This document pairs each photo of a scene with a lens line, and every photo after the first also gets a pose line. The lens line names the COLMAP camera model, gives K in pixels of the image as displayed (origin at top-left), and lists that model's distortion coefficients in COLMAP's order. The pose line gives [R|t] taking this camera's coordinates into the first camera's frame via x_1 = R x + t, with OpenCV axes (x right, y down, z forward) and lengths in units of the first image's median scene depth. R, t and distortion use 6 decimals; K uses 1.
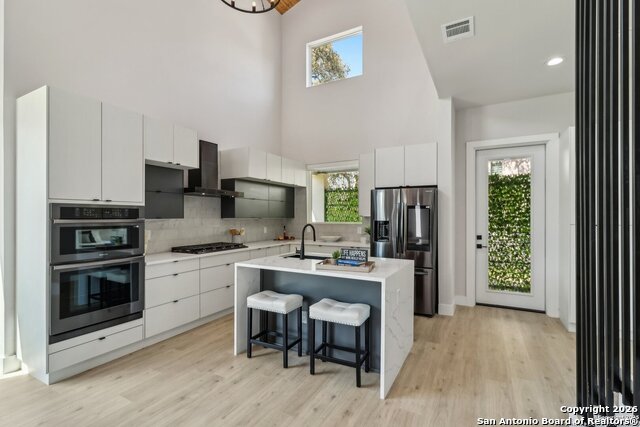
lens RADIAL K [[297.2, 0, 321.4], [0, 297.2, 215.7], [0, 0, 1]] dist [0.000981, -0.000114]
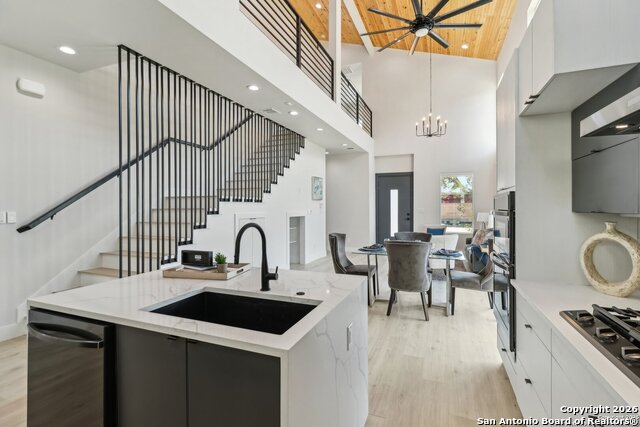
lens RADIAL K [[298.0, 0, 321.0], [0, 298.0, 207.4], [0, 0, 1]] dist [-0.000126, -0.000122]
pose [[-0.994529, -0.002523, -0.104429, -0.080839], [-0.002736, 0.999994, 0.001901, 0.000095], [0.104424, 0.002176, -0.994531, 1.179716]]
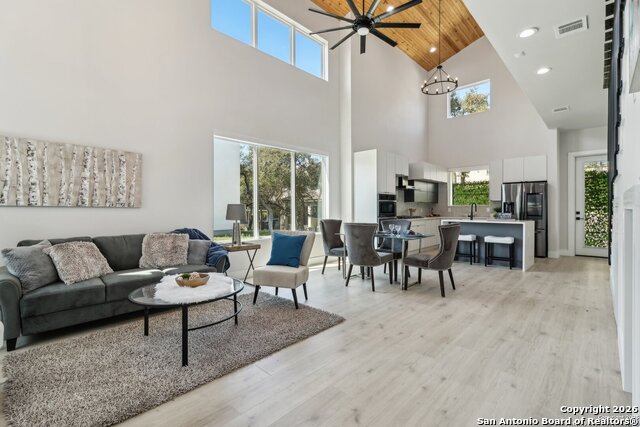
lens RADIAL K [[299.8, 0, 320.2], [0, 299.8, 210.4], [0, 0, 1]] dist [-0.000518, -0.000913]
pose [[0.966287, -0.002424, -0.257457, -0.417659], [0.004330, 0.999967, 0.006834, 0.048489], [0.257432, -0.007718, 0.966266, -0.975924]]
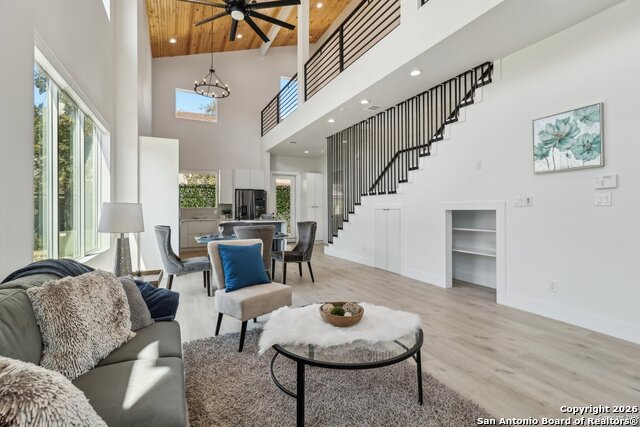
lens RADIAL K [[296.7, 0, 333.4], [0, 296.7, 201.0], [0, 0, 1]] dist [-0.001030, -0.000209]
pose [[0.558793, 0.020003, 0.829066, -1.183461], [0.004530, 0.999621, -0.027171, 0.048557], [-0.829295, 0.018938, 0.558491, -0.677222]]
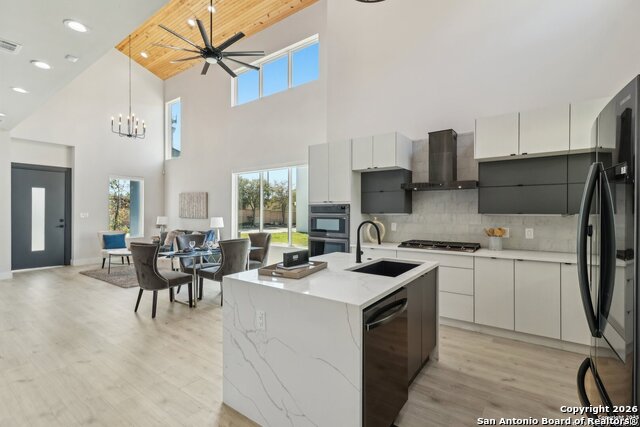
lens RADIAL K [[299.8, 0, 320.2], [0, 299.8, 210.4], [0, 0, 1]] dist [-0.000518, -0.000913]
pose [[-0.139211, -0.006785, -0.990239, 0.606973], [-0.000453, 0.999977, -0.006788, 0.004595], [0.990263, -0.000496, -0.139211, 0.779028]]
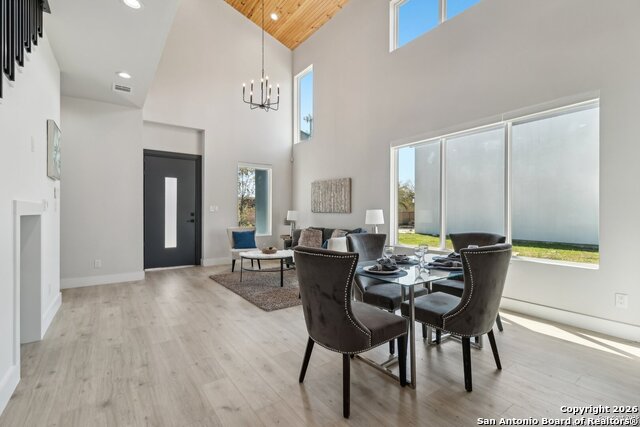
lens RADIAL K [[299.8, 0, 320.2], [0, 299.8, 210.4], [0, 0, 1]] dist [-0.000518, -0.000913]
pose [[-0.445336, -0.009452, -0.895313, 0.159185], [-0.002484, 0.999953, -0.009321, 0.046739], [0.895360, -0.001927, -0.445339, 0.301580]]
